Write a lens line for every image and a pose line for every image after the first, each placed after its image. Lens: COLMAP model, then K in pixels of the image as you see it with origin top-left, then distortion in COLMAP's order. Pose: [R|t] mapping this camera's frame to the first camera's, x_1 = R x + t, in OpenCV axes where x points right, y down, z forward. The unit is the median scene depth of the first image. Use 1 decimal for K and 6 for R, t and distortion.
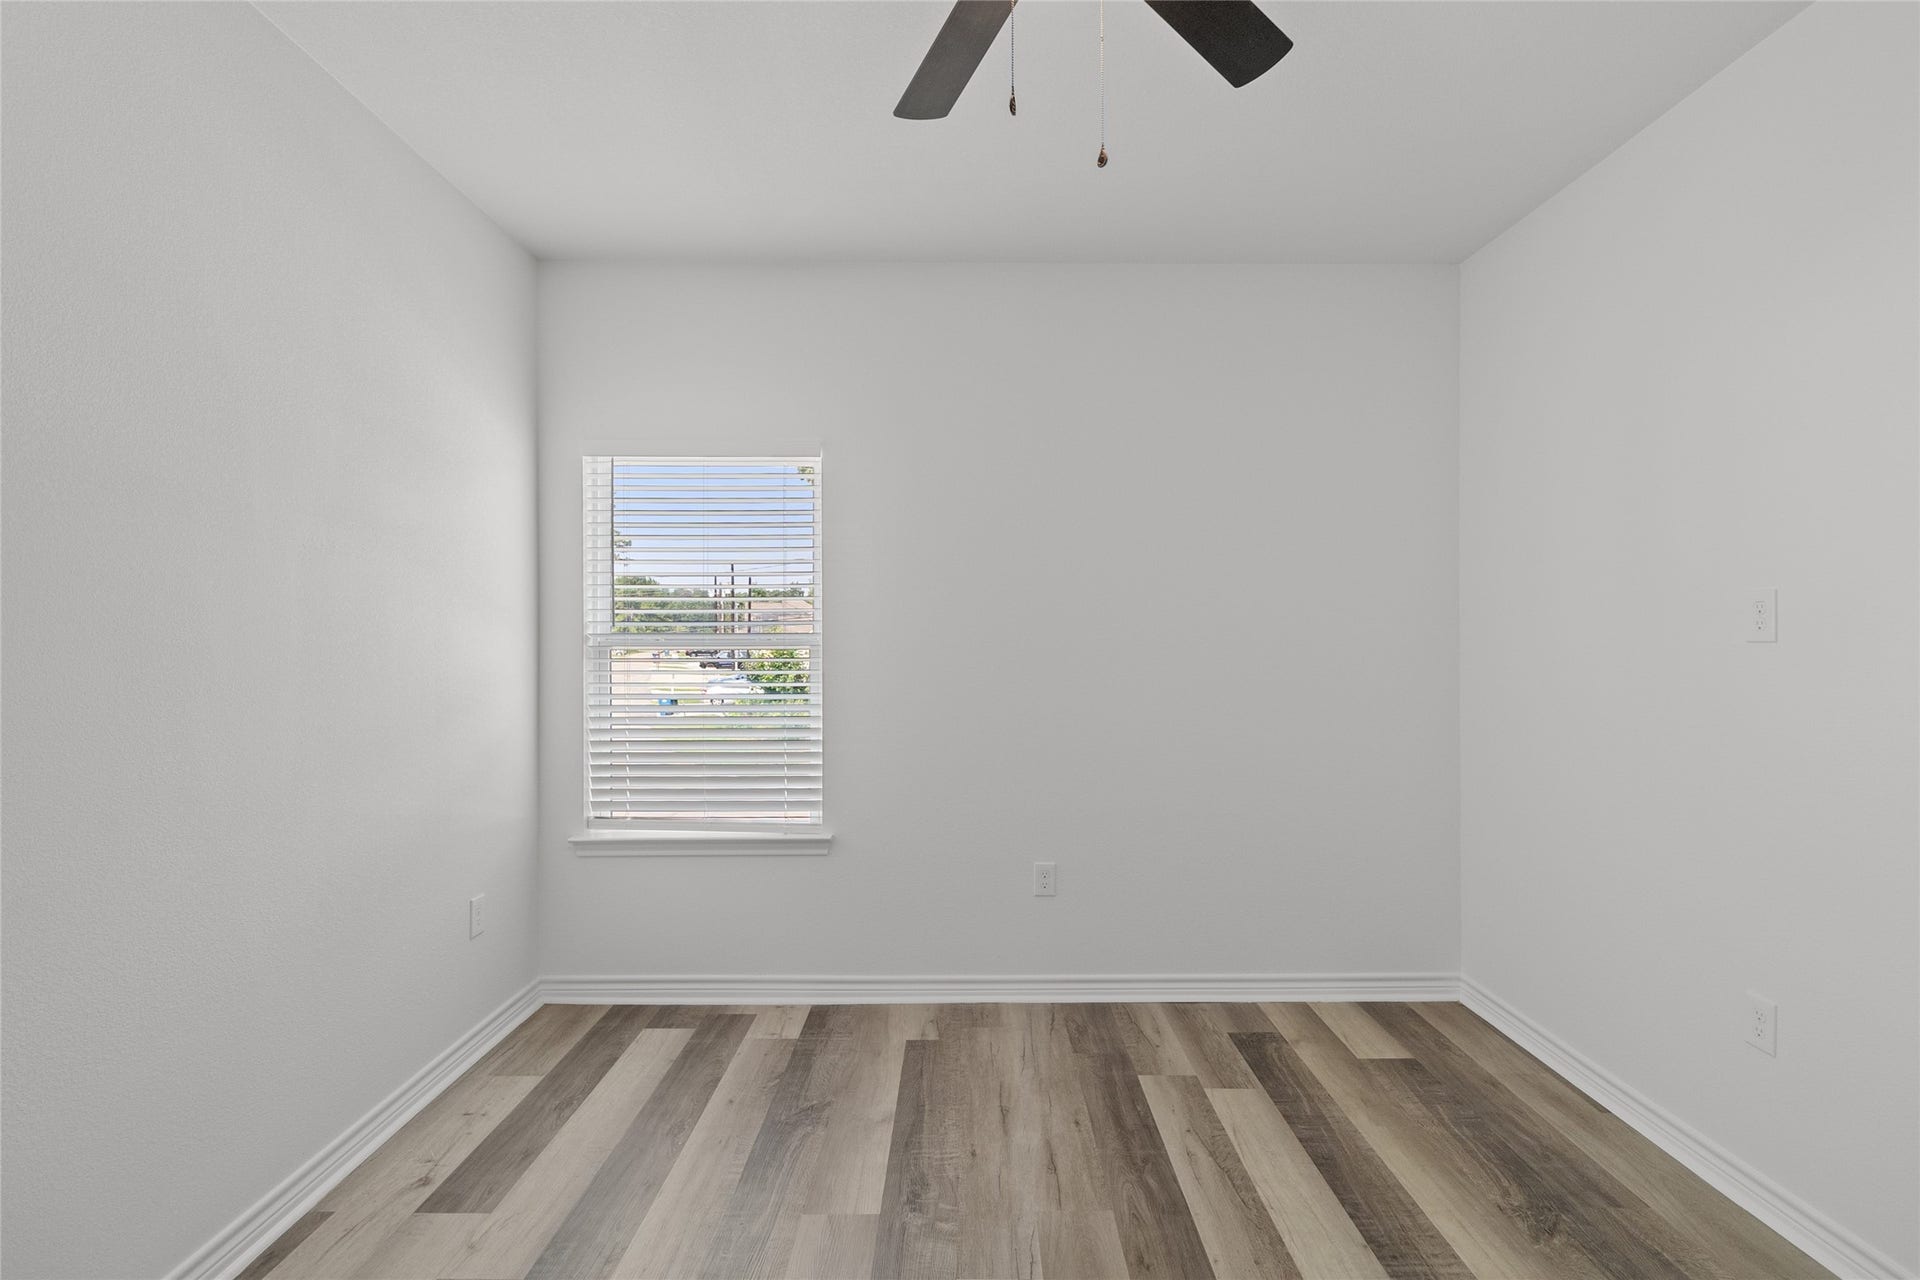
lens RADIAL K [[905.6, 0, 963.3], [0, 905.6, 629.1], [0, 0, 1]] dist [0.001282, 0.000800]
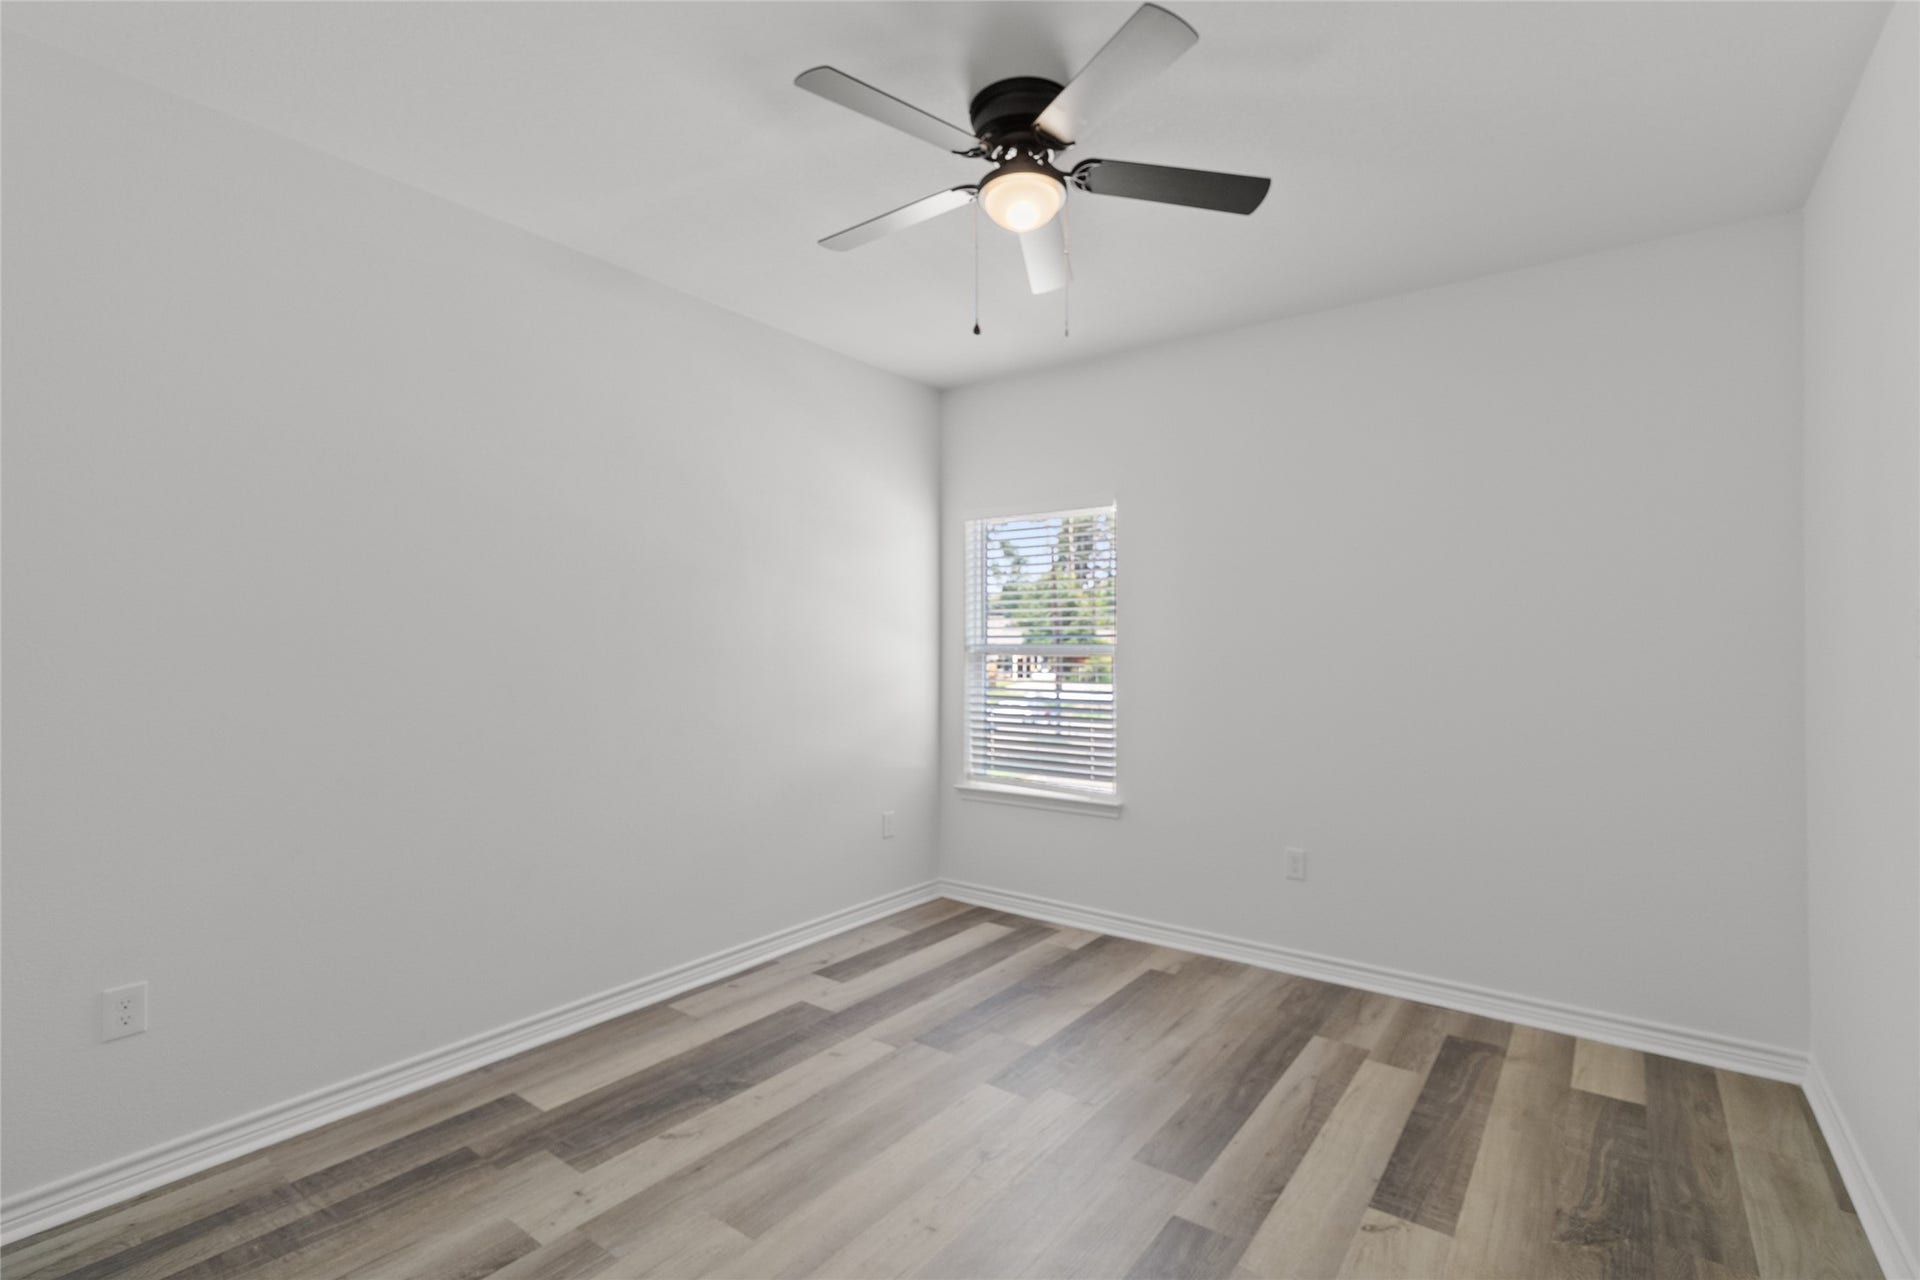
lens RADIAL K [[879.1, 0, 951.0], [0, 879.1, 624.9], [0, 0, 1]] dist [0.000030, 0.001256]
pose [[0.796491, -0.010374, -0.604562, 0.452044], [-0.001938, 0.999804, -0.019711, 0.002317], [0.604648, 0.016871, 0.796314, -0.142234]]
